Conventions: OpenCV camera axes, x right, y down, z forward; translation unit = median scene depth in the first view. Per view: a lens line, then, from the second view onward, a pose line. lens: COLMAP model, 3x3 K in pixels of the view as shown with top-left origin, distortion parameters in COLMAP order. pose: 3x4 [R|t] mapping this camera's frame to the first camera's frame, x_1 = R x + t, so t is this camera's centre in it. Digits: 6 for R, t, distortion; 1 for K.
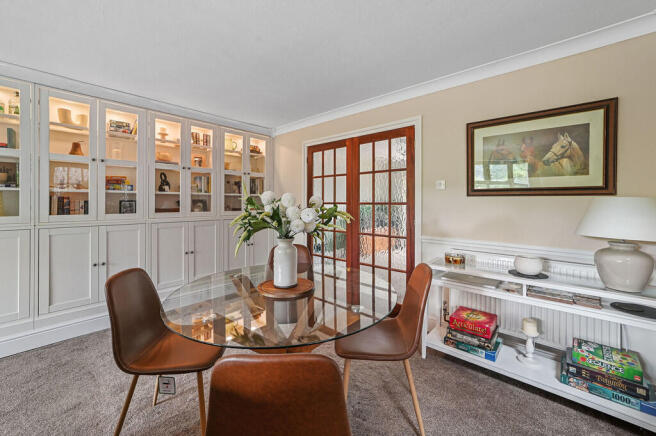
lens RADIAL K [[261.5, 0, 328.3], [0, 261.5, 201.4], [0, 0, 1]] dist [-0.000550, -0.000057]
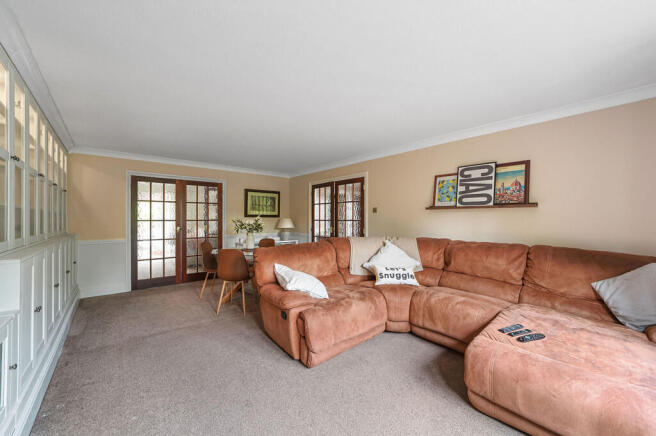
lens RADIAL K [[260.0, 0, 328.0], [0, 260.0, 218.0], [0, 0, 1]] dist [-0.000145, -0.000012]
pose [[0.147692, 0.001612, 0.989032, -1.692538], [-0.003212, 0.999994, -0.001150, -0.010865], [-0.989028, -0.003007, 0.147697, -0.162261]]
